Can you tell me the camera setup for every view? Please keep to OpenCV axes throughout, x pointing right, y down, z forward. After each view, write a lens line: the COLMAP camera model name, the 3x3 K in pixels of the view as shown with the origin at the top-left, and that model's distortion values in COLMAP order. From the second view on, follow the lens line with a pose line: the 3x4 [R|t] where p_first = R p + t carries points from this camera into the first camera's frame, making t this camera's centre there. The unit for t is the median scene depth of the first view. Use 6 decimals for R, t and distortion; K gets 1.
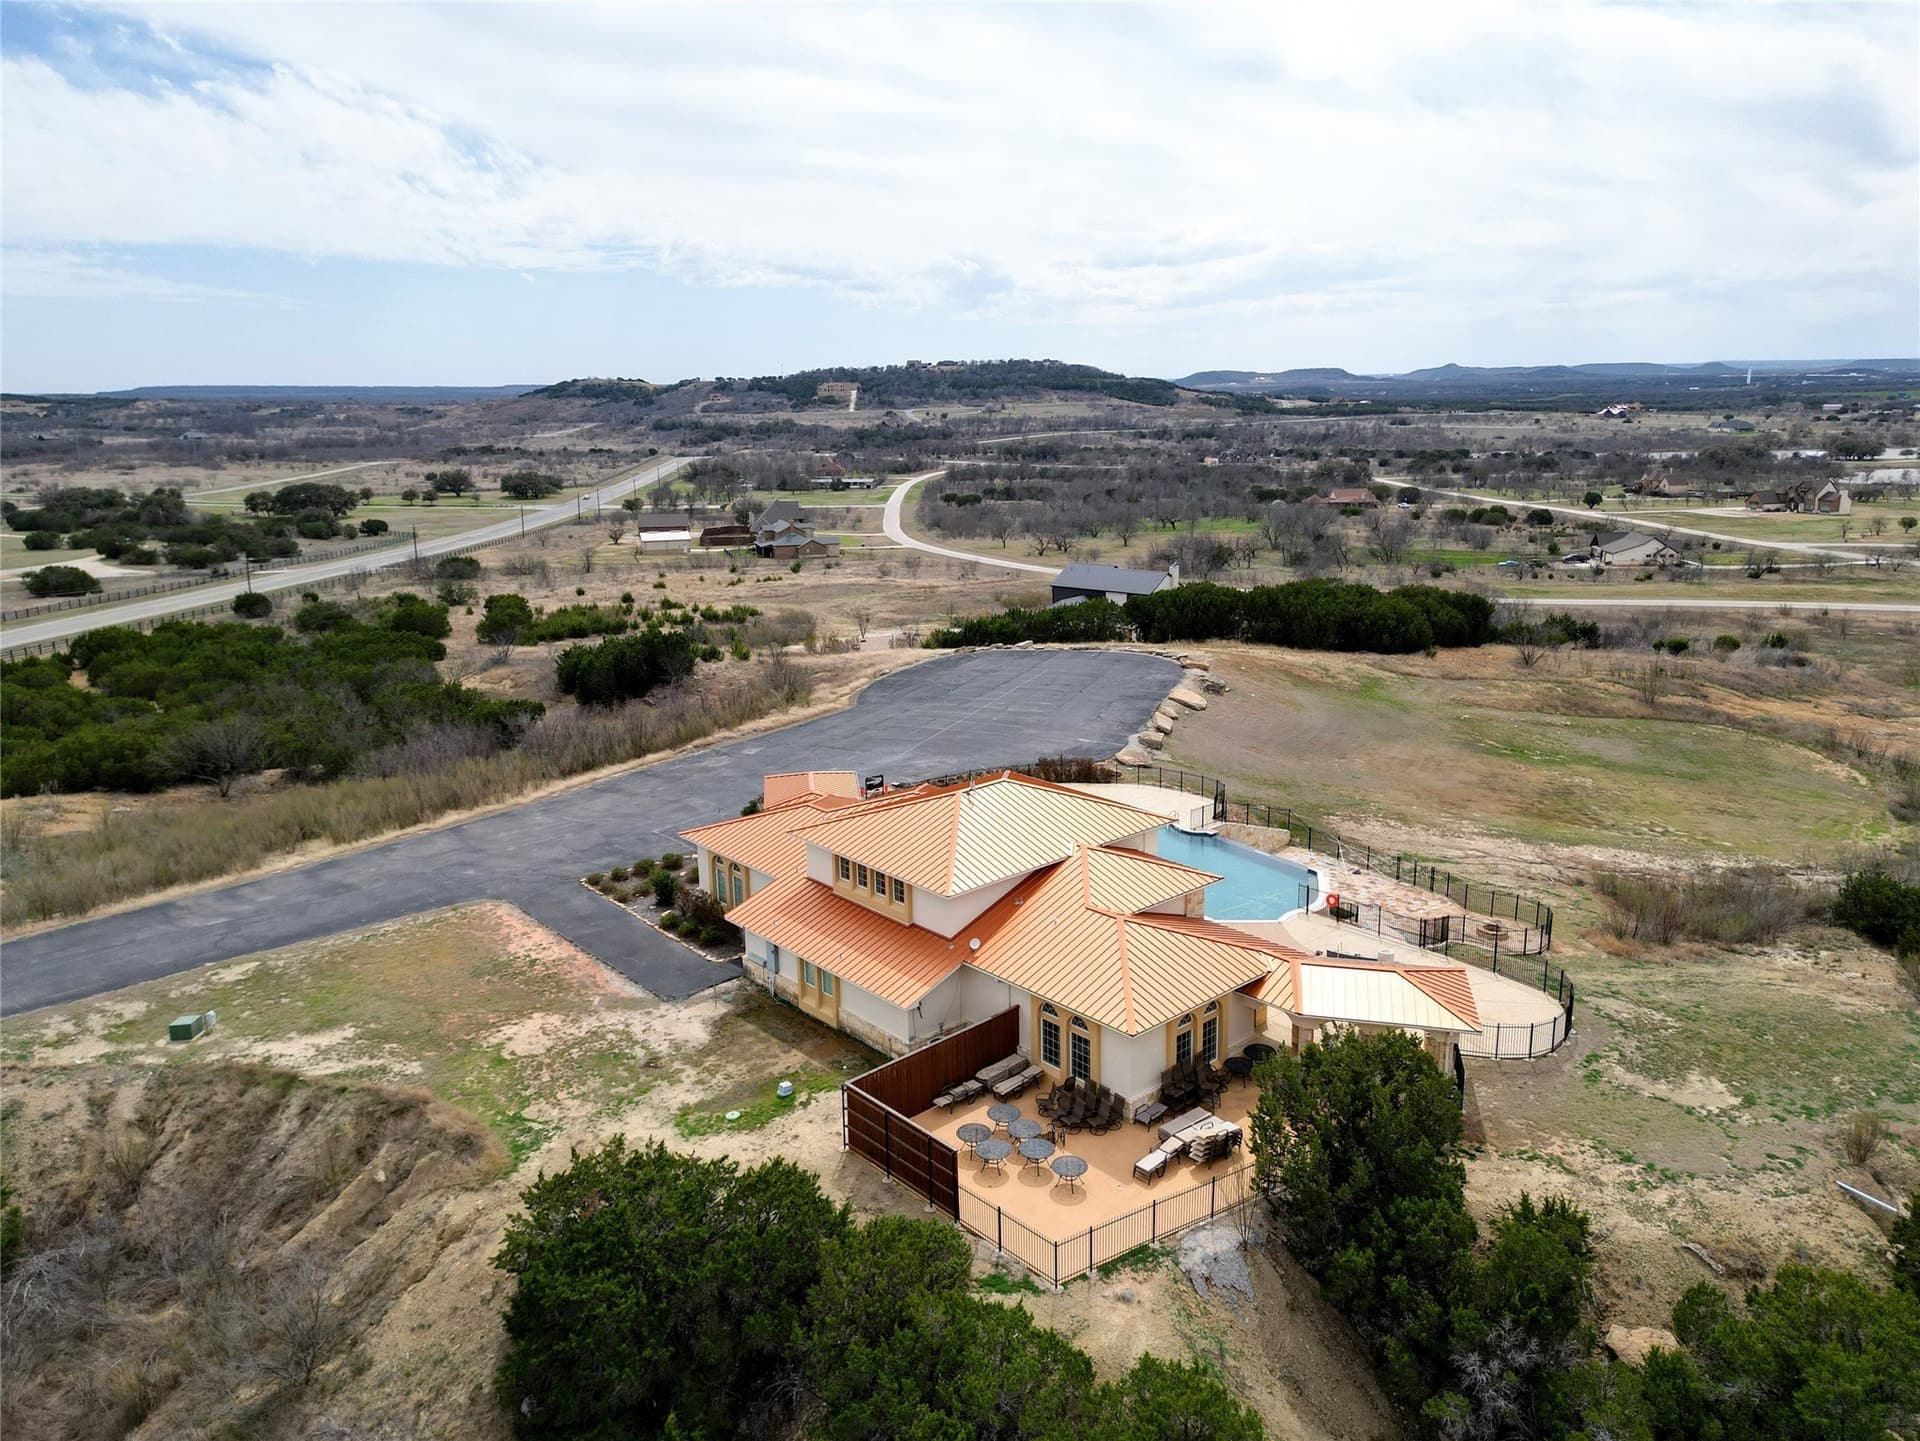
lens RADIAL K [[1353.0, 0, 964.0], [0, 1353.0, 706.8], [0, 0, 1]] dist [0.112402, -0.099360]
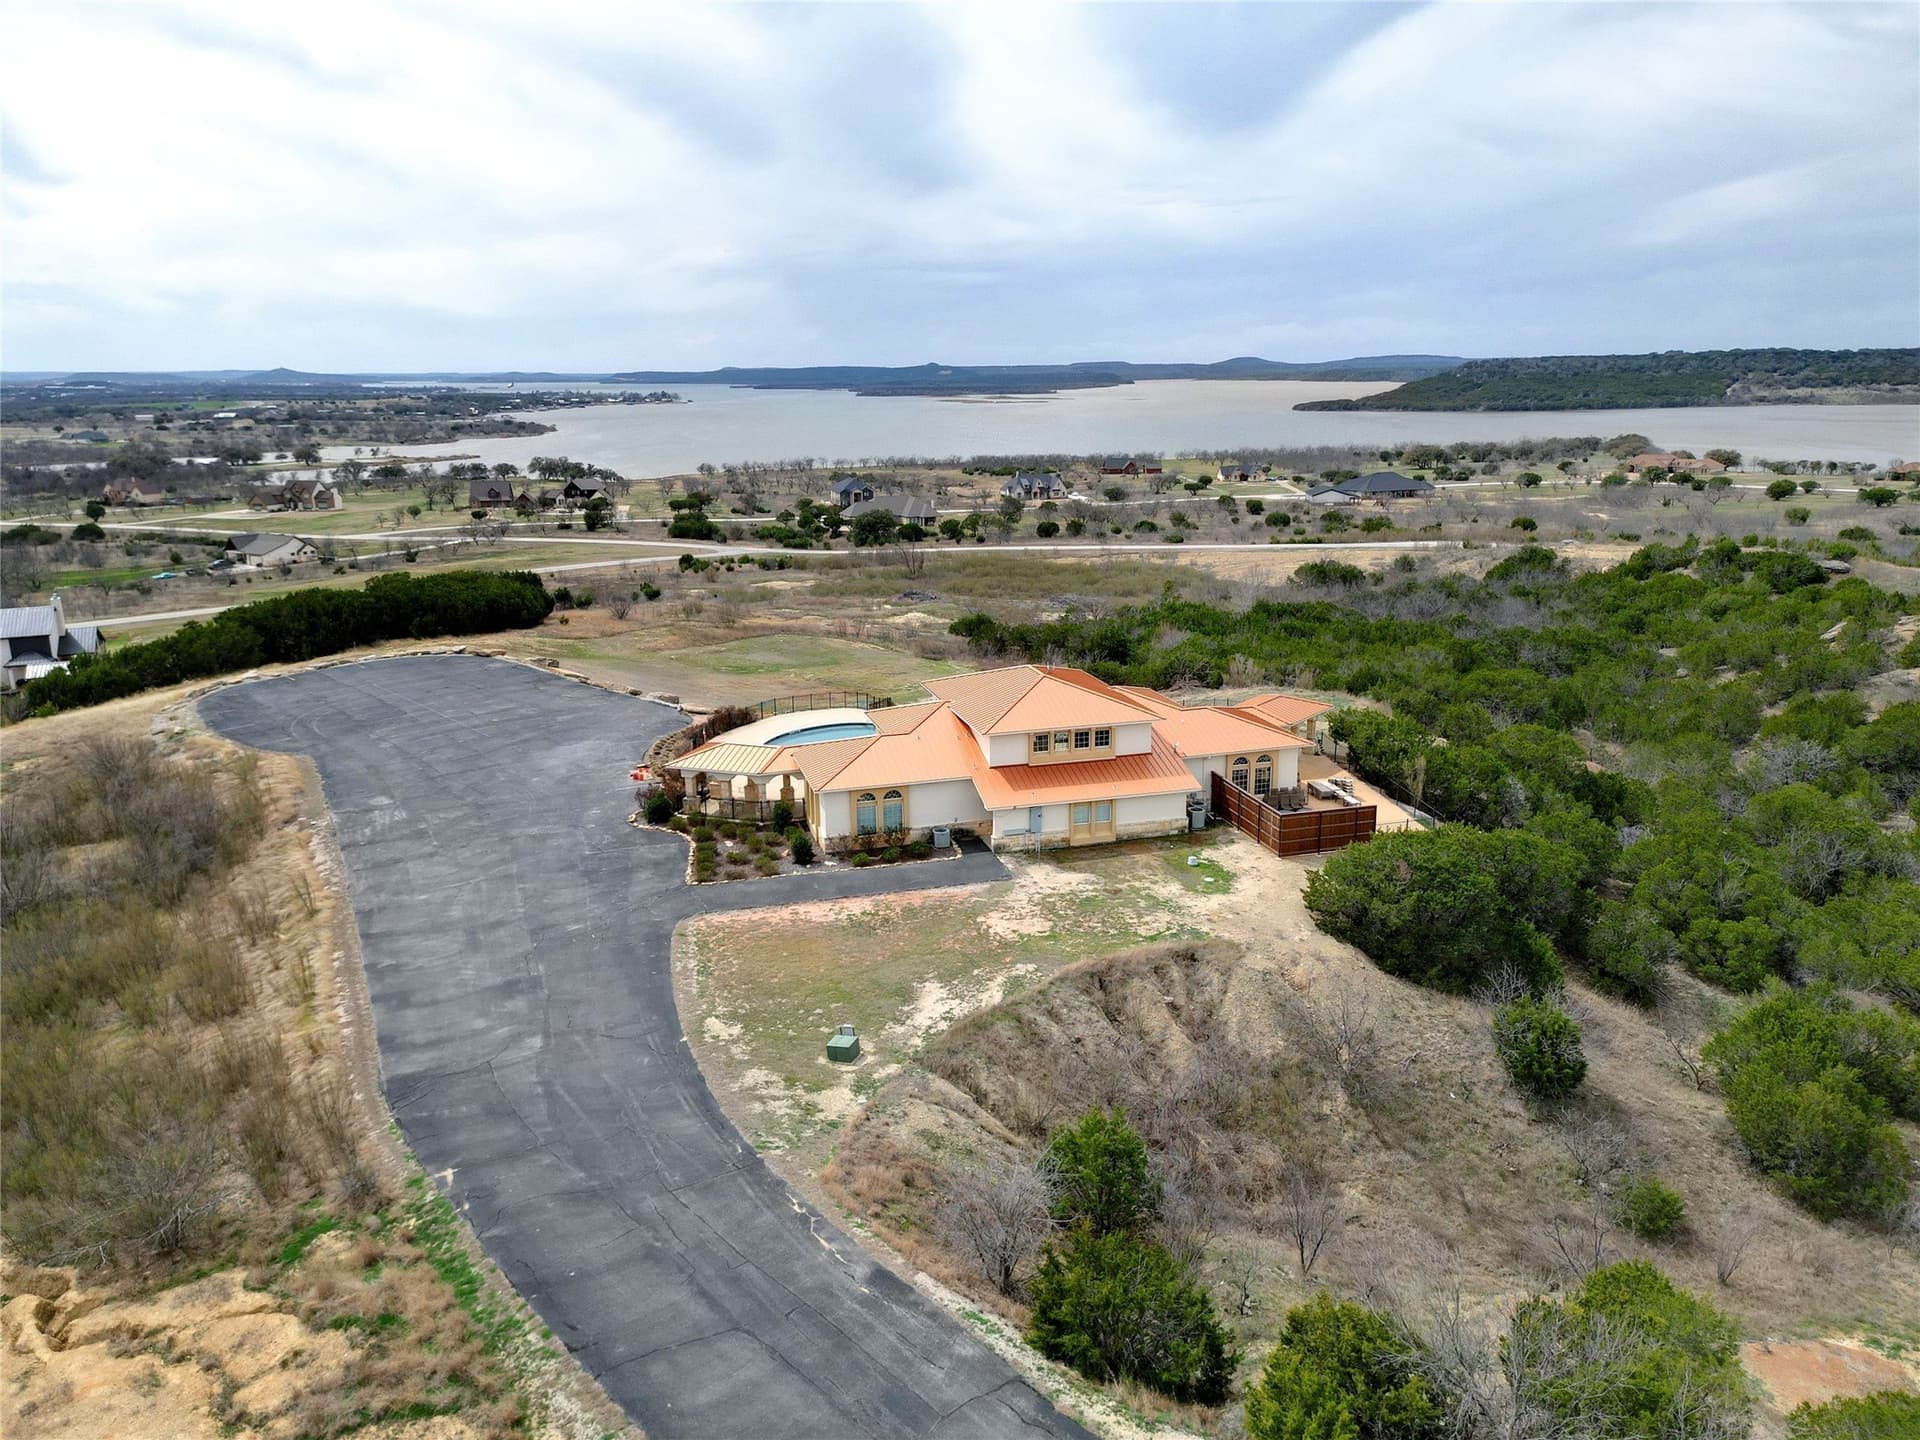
lens RADIAL K [[1305.4, 0, 996.0], [0, 1305.4, 788.4], [0, 0, 1]] dist [0.077717, -0.082230]
pose [[0.409248, -0.257268, 0.875402, -0.151988], [0.205628, 0.960749, 0.186220, -0.010298], [-0.888951, 0.103798, 0.446086, 0.059405]]
